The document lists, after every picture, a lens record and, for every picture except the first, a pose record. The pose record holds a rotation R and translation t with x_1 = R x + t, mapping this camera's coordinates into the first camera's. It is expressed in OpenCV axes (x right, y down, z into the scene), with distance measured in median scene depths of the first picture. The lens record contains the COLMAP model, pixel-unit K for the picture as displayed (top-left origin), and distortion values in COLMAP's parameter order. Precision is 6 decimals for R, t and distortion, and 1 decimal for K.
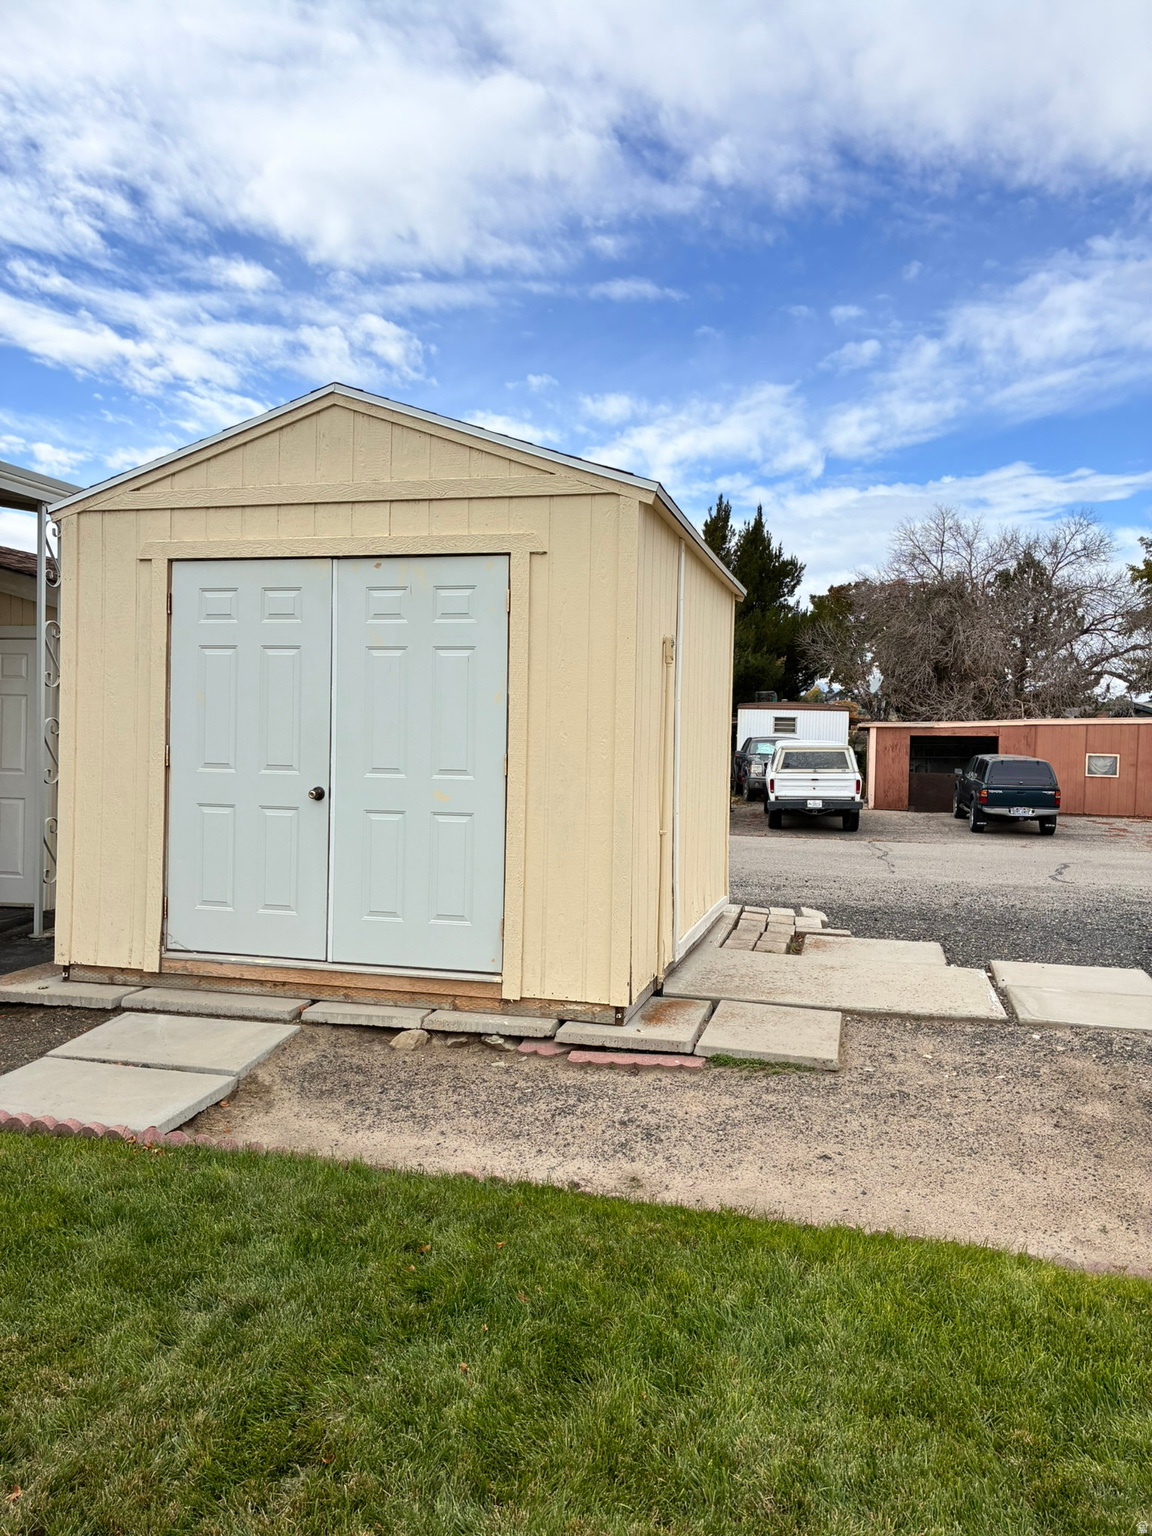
lens RADIAL K [[1166.5, 0, 580.5], [0, 1166.5, 765.9], [0, 0, 1]] dist [0.019388, 0.002934]
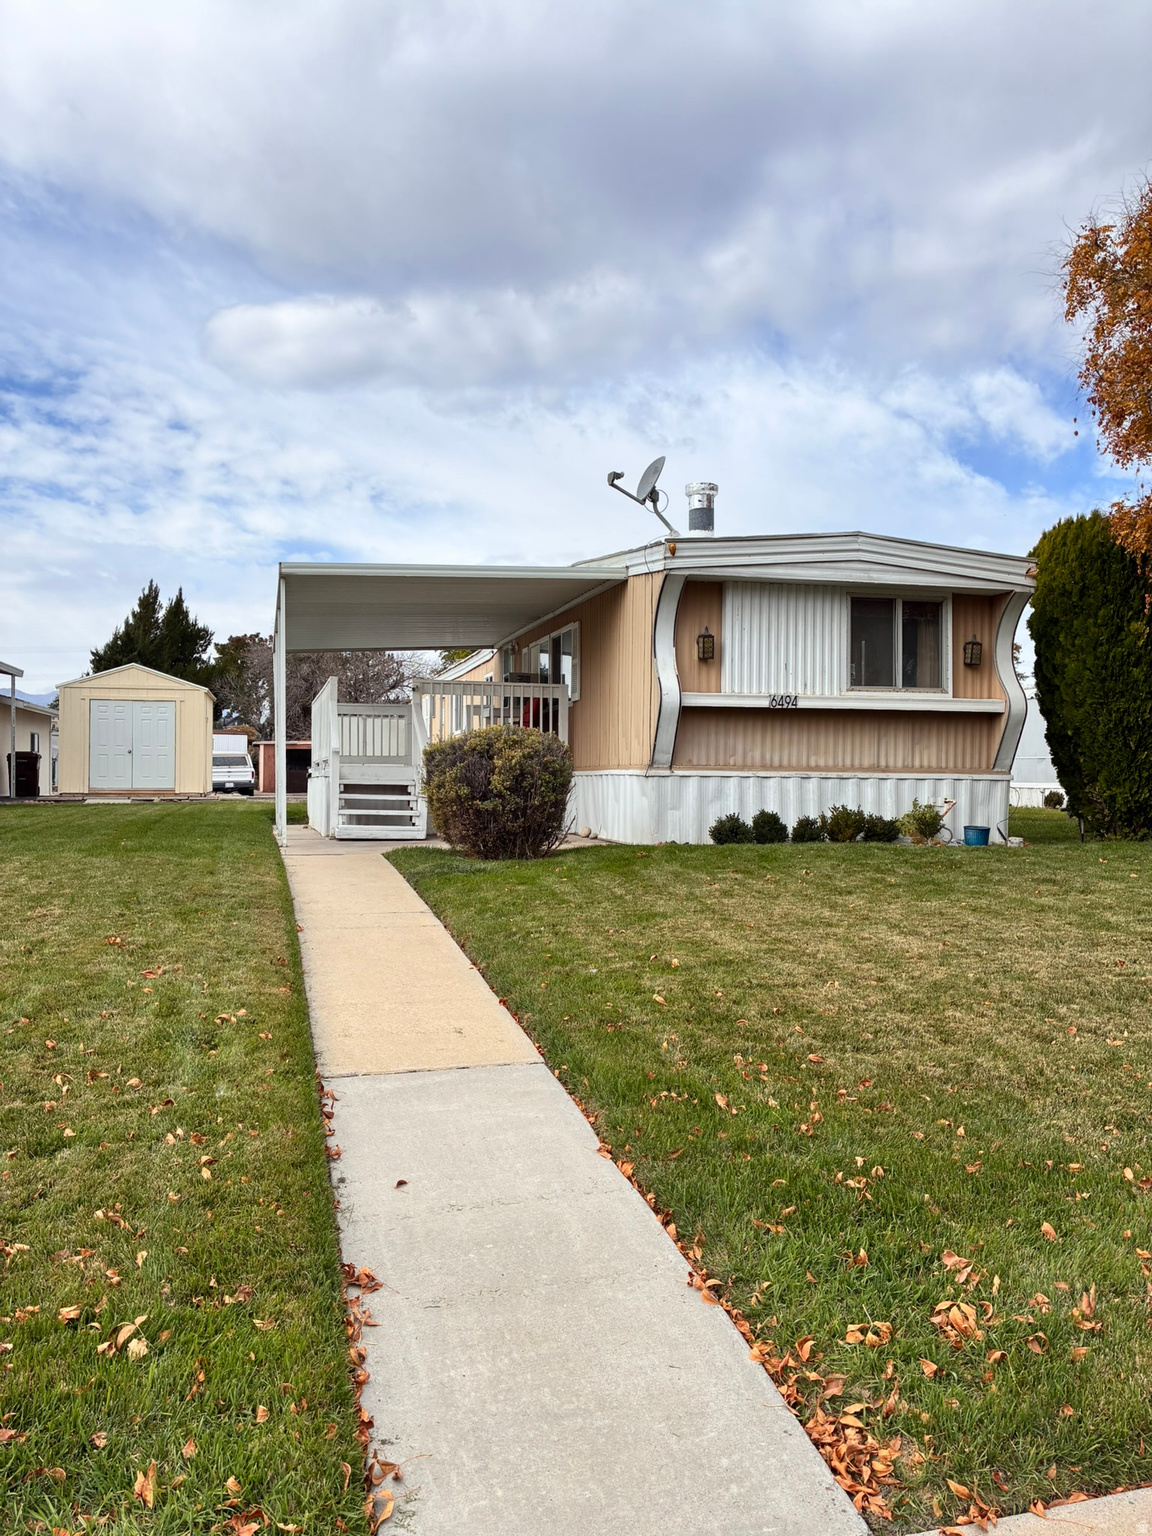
lens RADIAL K [[1166.5, 0, 581.6], [0, 1166.5, 769.6], [0, 0, 1]] dist [0.019388, 0.002934]
pose [[0.875286, -0.010656, 0.483488, -0.148639], [0.019167, 0.999736, -0.012665, 0.030891], [-0.483226, 0.020352, 0.875259, -0.642557]]
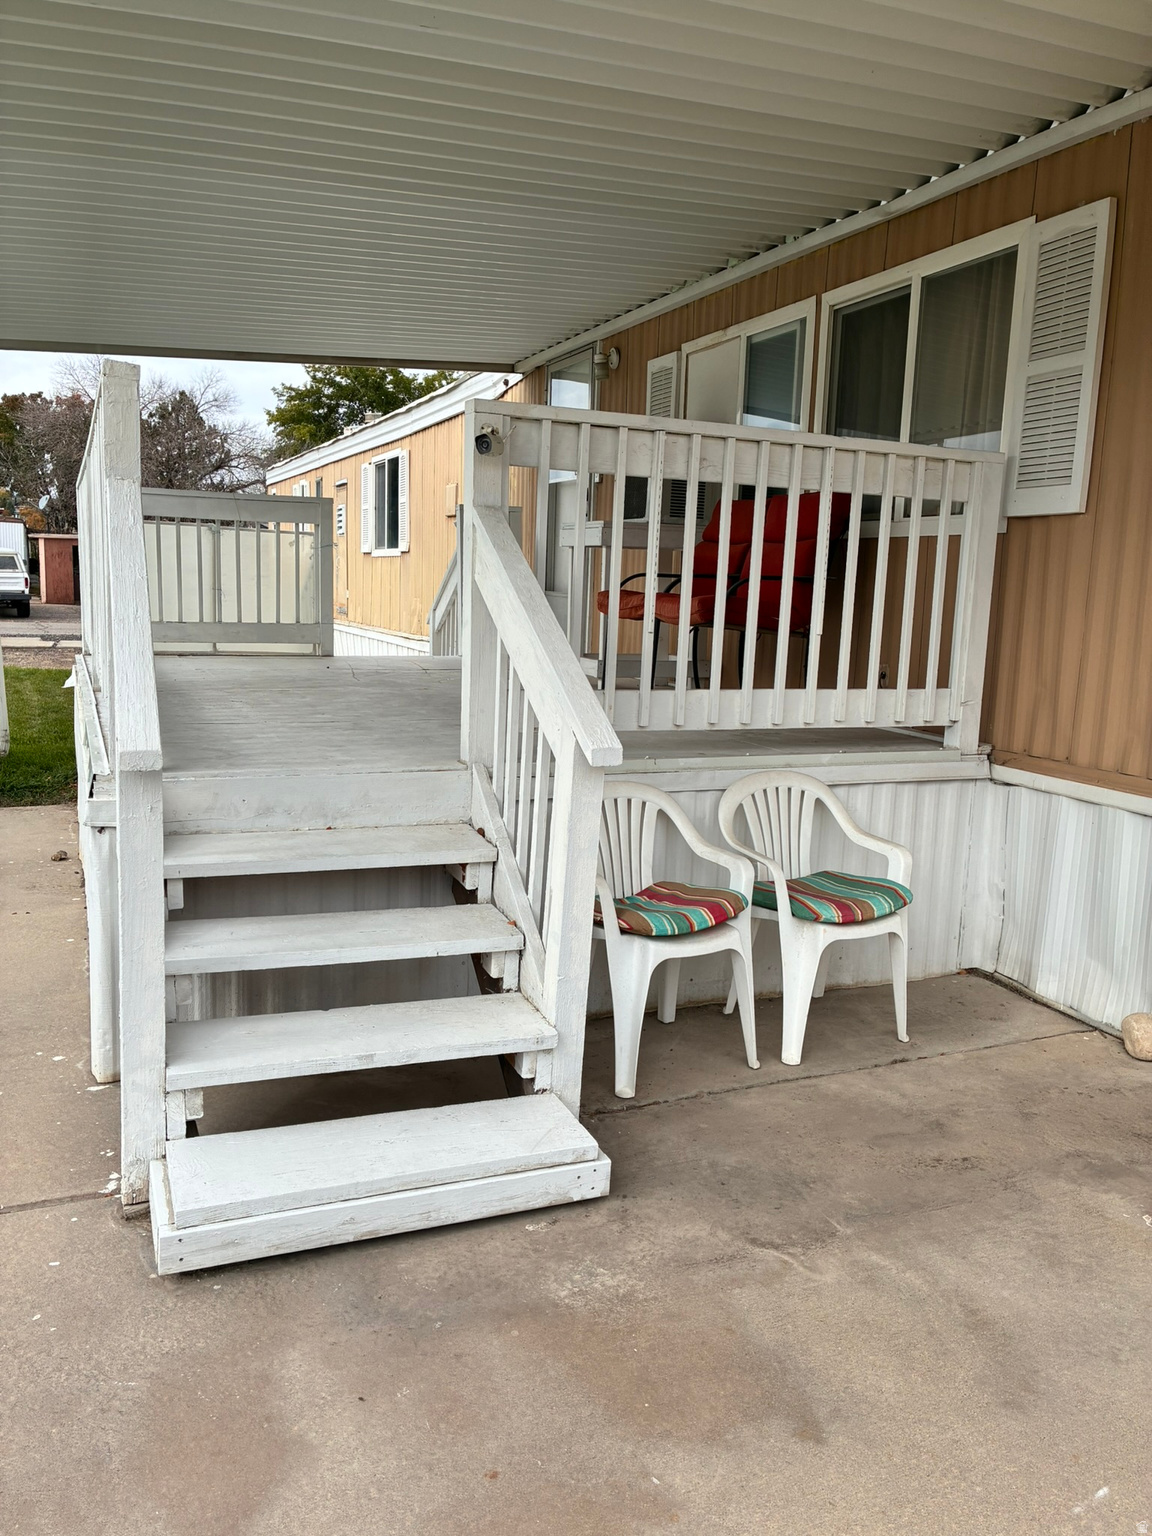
lens RADIAL K [[1166.5, 0, 574.6], [0, 1166.5, 766.1], [0, 0, 1]] dist [0.019388, 0.002934]
pose [[0.800248, -0.087508, 0.593250, -0.055794], [-0.007596, 0.987737, 0.155944, 0.007753], [-0.599621, -0.129300, 0.789769, -0.343385]]
